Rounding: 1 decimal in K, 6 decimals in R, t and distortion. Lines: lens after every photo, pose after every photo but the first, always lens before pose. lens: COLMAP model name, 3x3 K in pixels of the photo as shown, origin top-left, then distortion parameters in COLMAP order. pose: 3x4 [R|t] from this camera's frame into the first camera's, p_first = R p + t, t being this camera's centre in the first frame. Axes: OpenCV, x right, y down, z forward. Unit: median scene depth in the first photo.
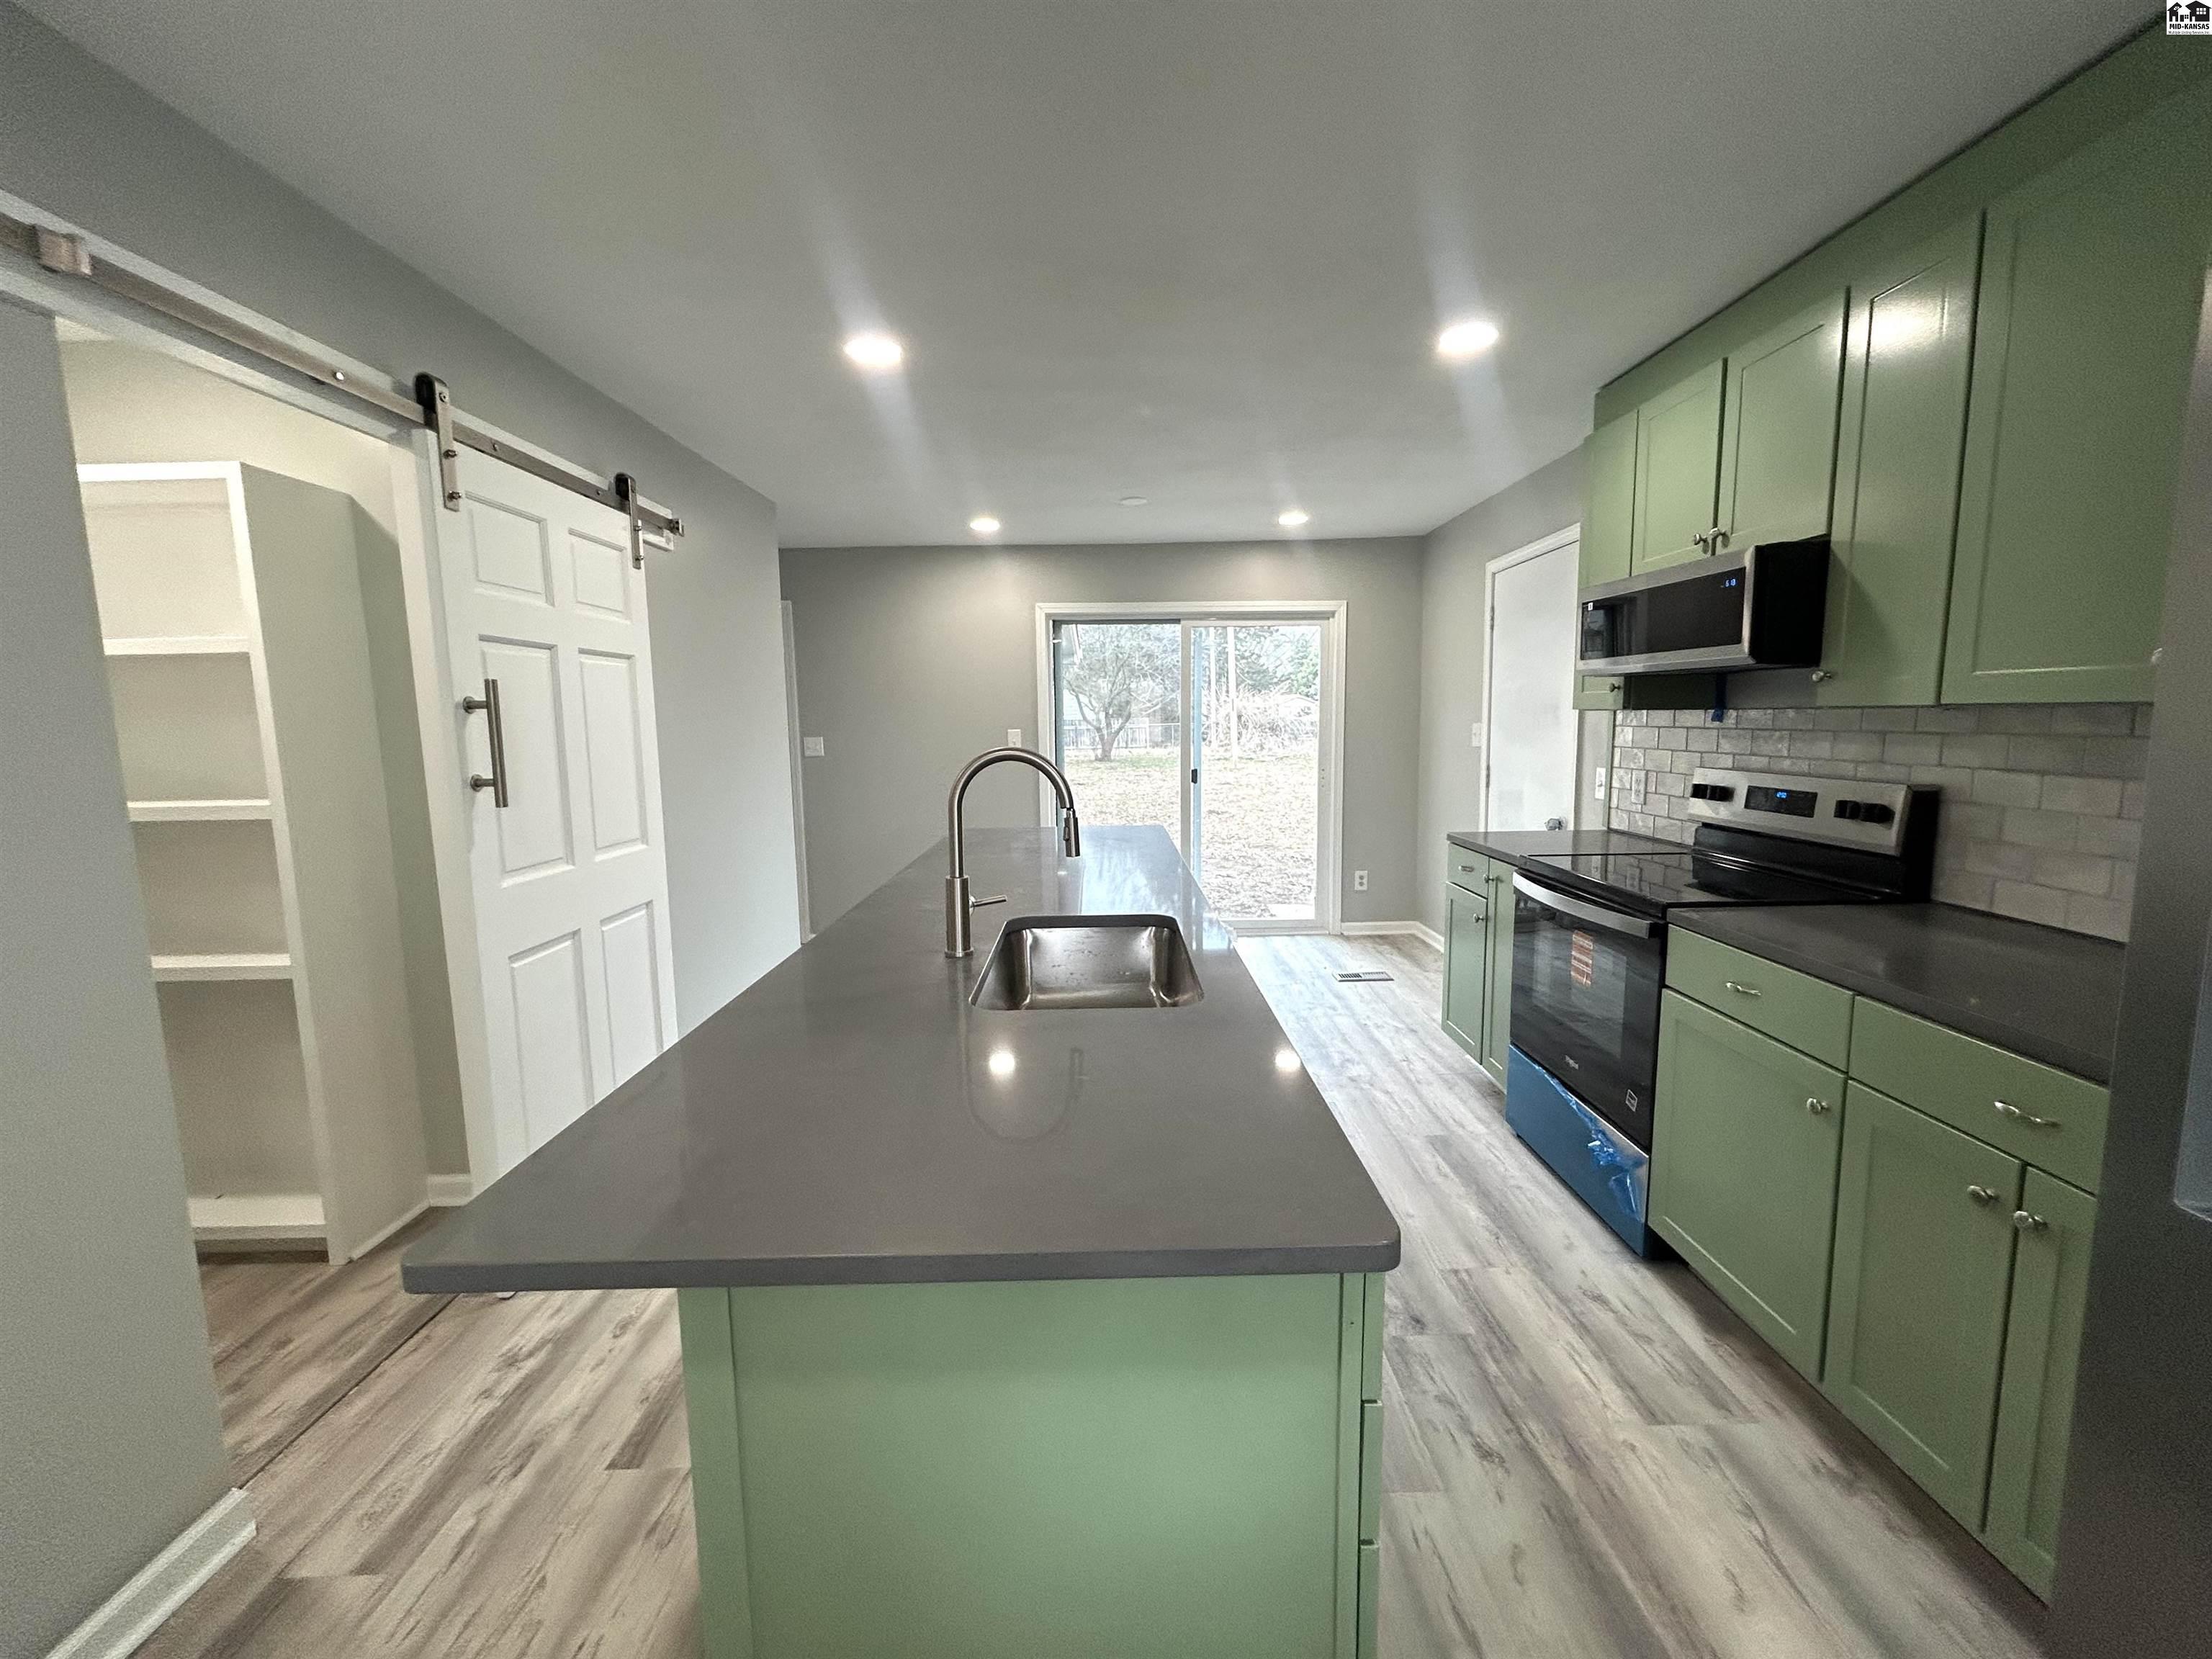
lens RADIAL K [[897.8, 0, 1110.8], [0, 897.8, 826.2], [0, 0, 1]] dist [0.000639, 0.000653]
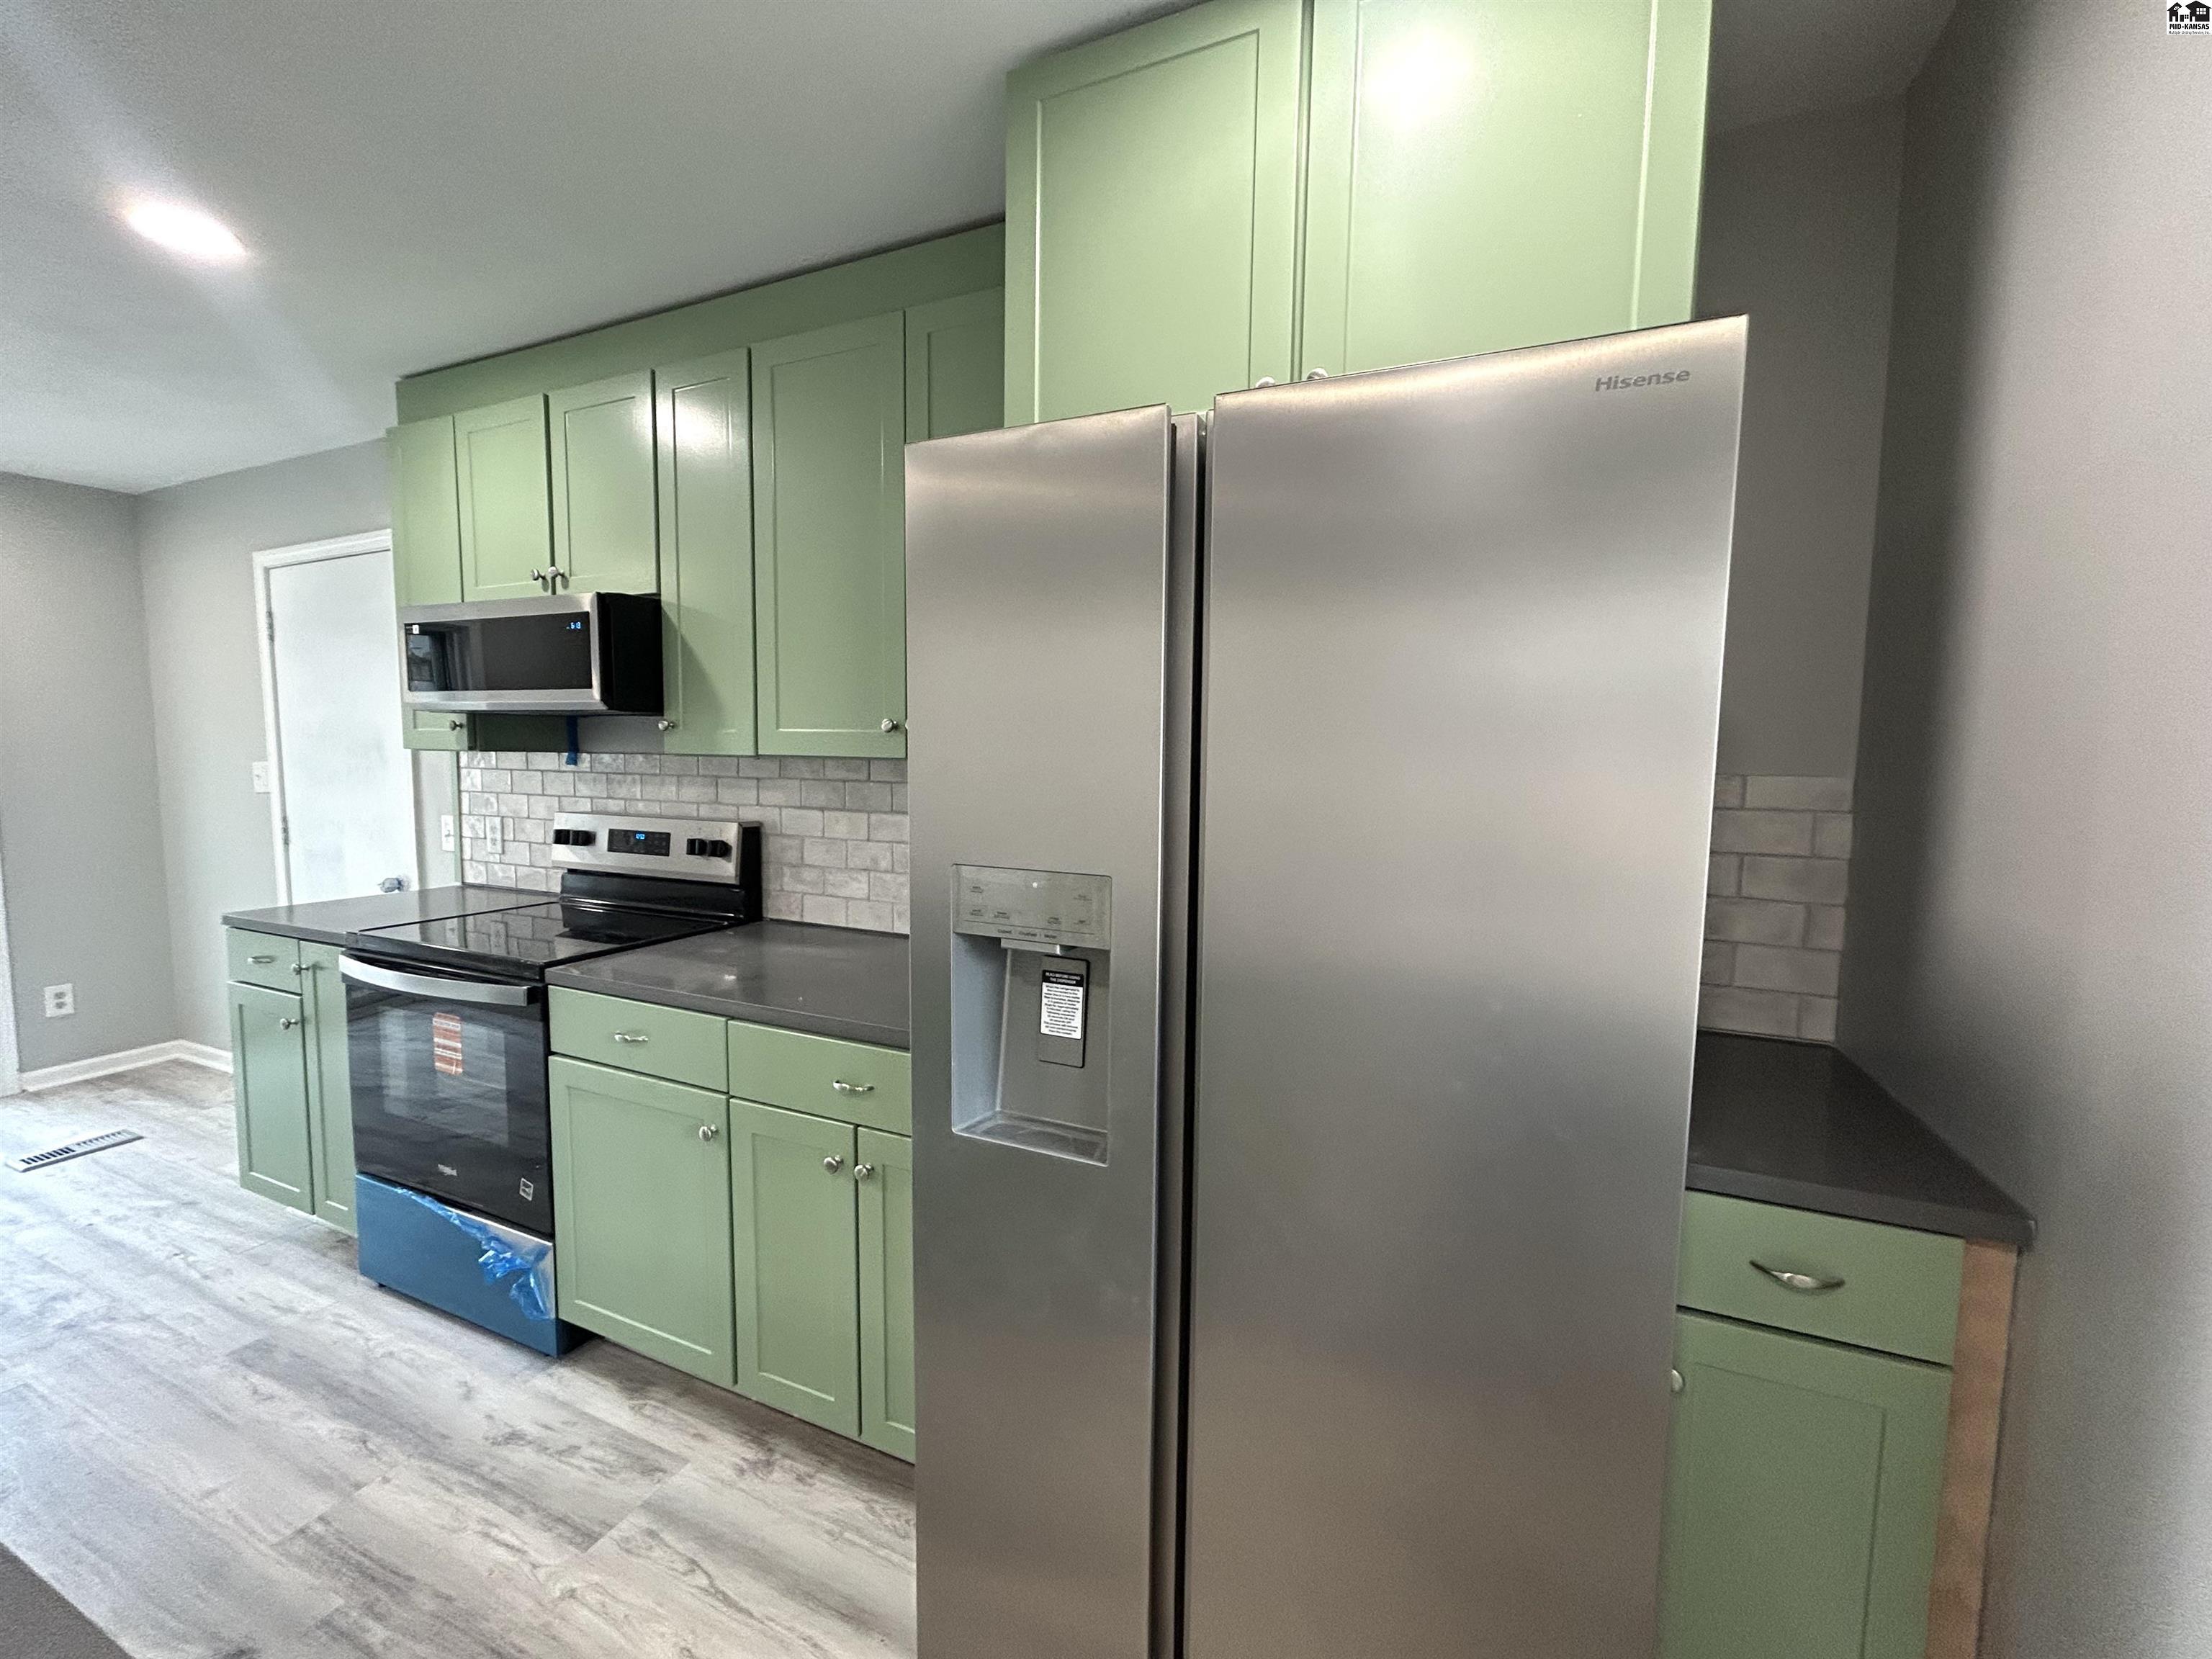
lens RADIAL K [[896.5, 0, 1113.0], [0, 896.5, 824.5], [0, 0, 1]] dist [-0.000290, -0.000420]
pose [[0.414402, -0.050835, 0.908673, 0.029372], [0.090566, 0.995786, 0.014405, -0.013928], [-0.905576, 0.076326, 0.417260, 0.067639]]
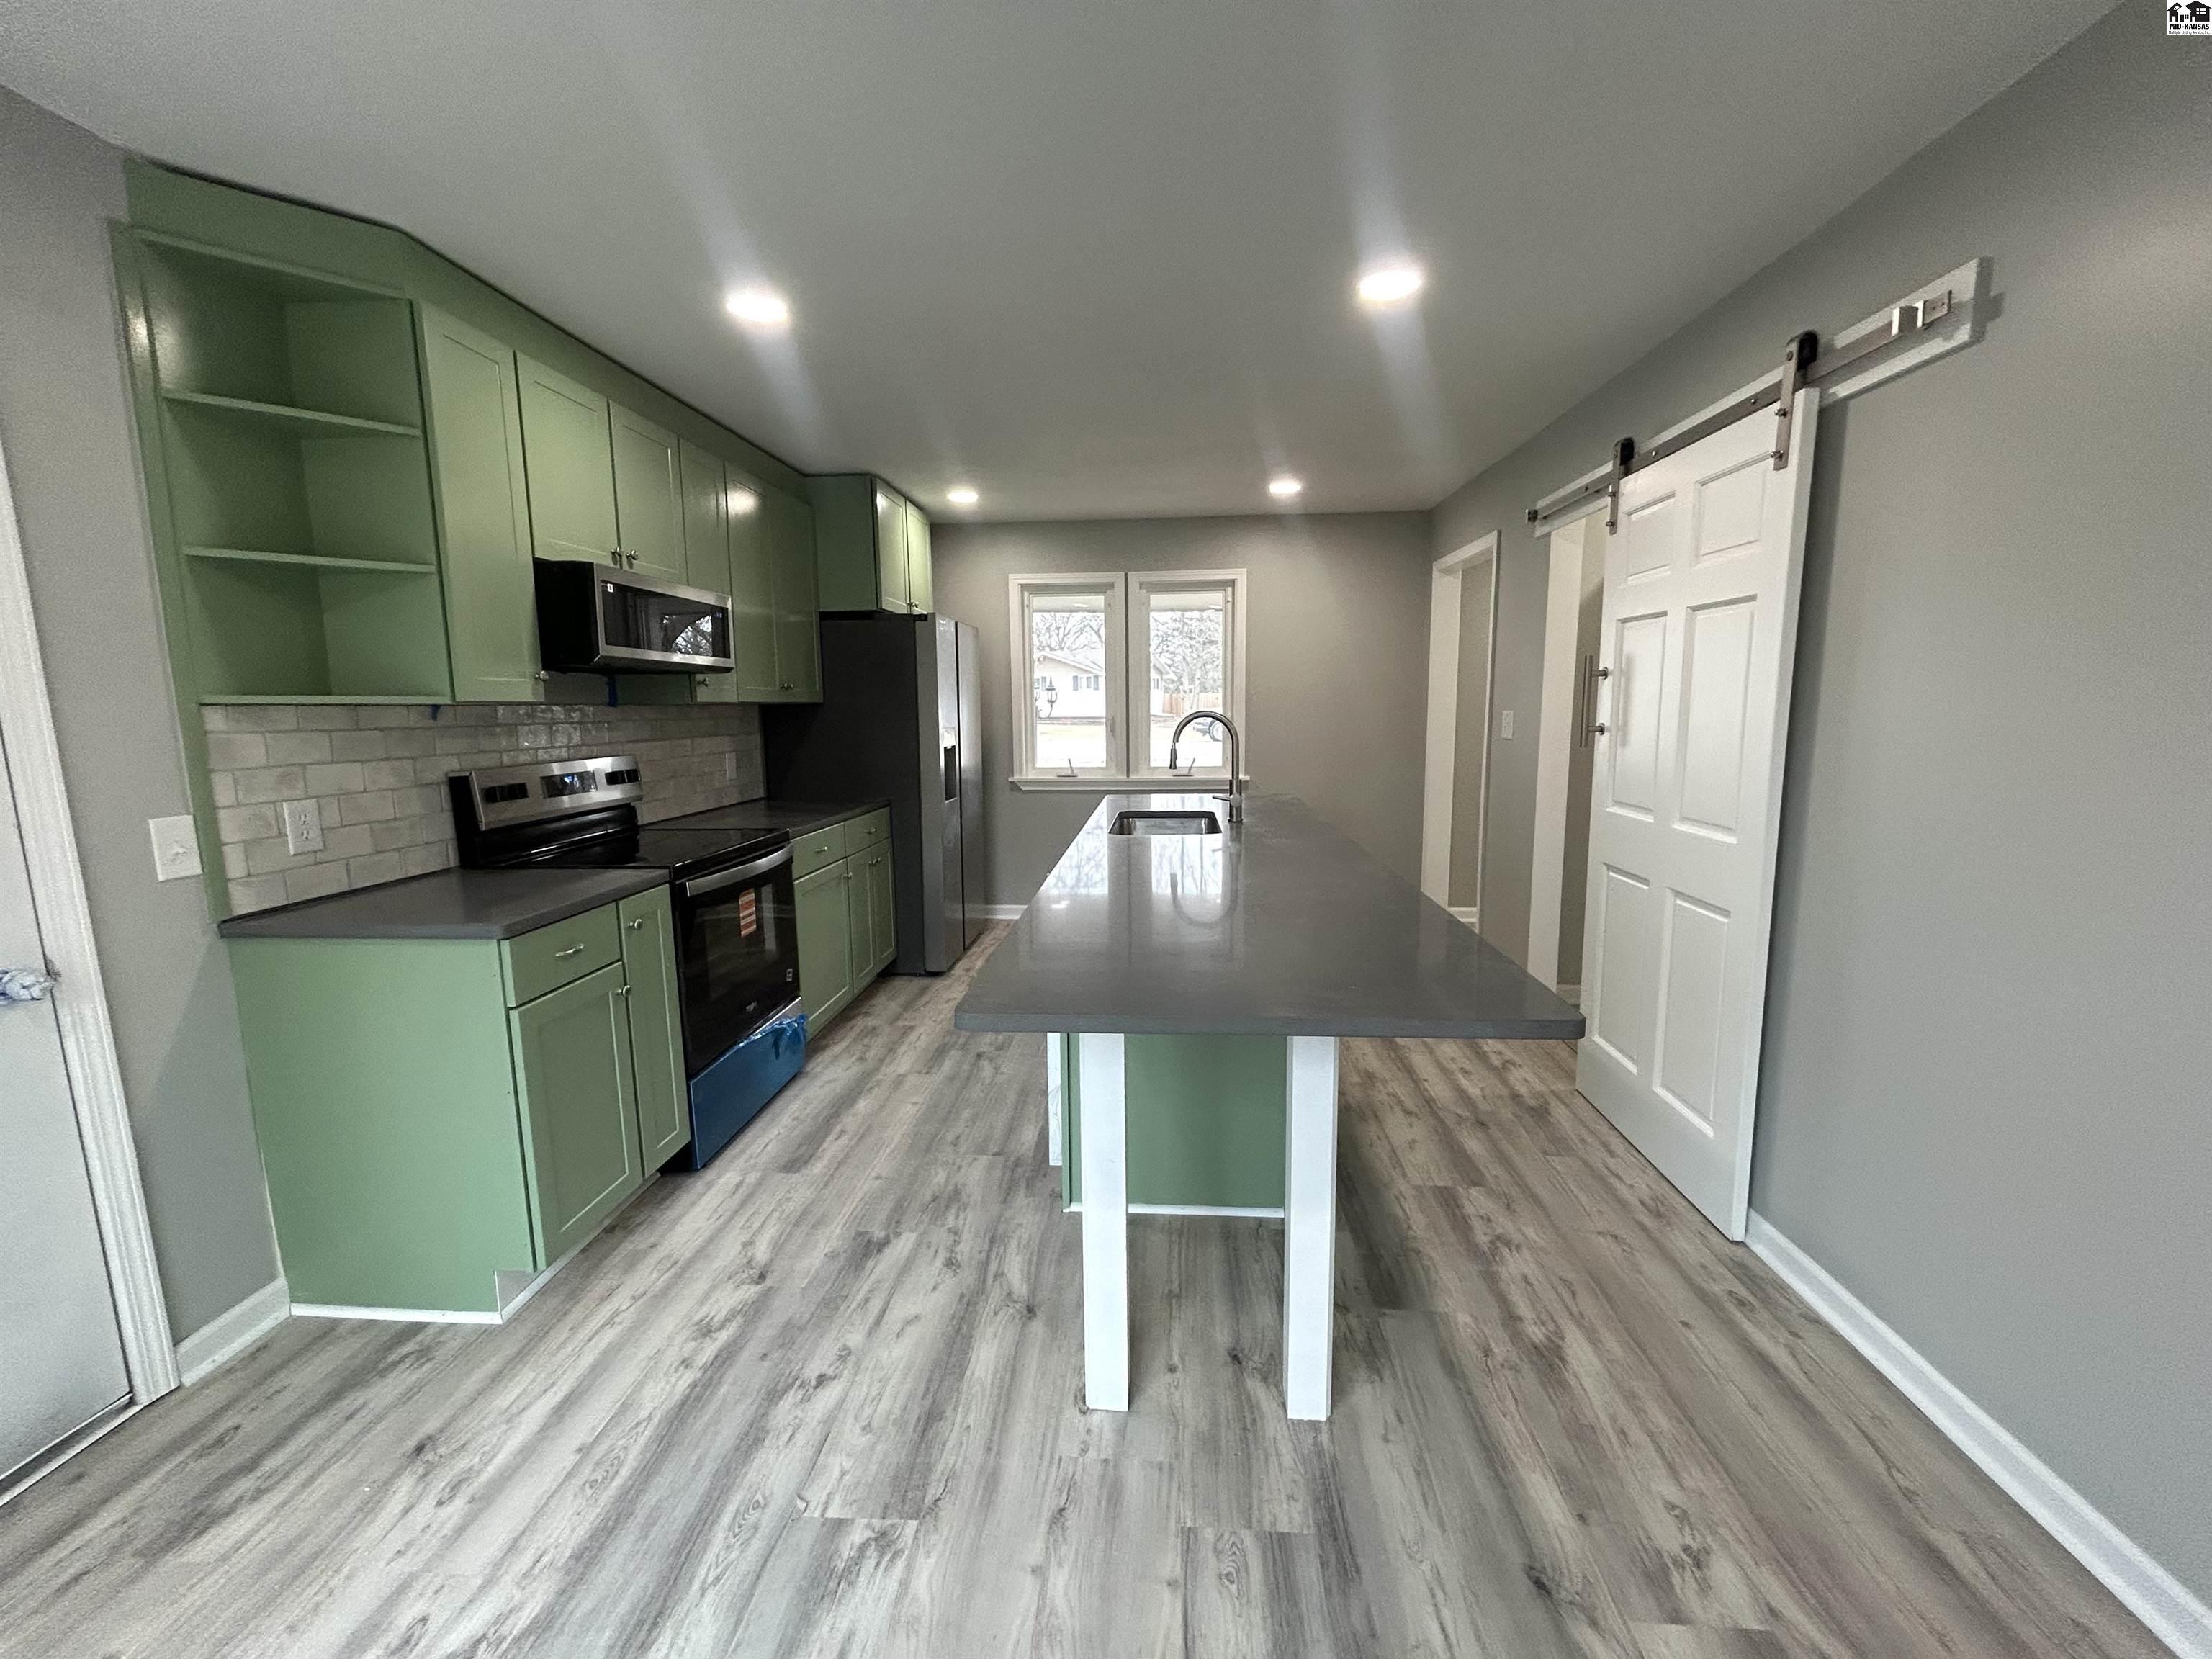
lens RADIAL K [[897.8, 0, 1110.8], [0, 897.8, 826.2], [0, 0, 1]] dist [0.000639, 0.000653]
pose [[-0.996307, 0.017422, 0.084079, -0.048693], [0.038371, 0.966324, 0.254451, -0.242318], [-0.076814, 0.256737, -0.963424, 2.064638]]
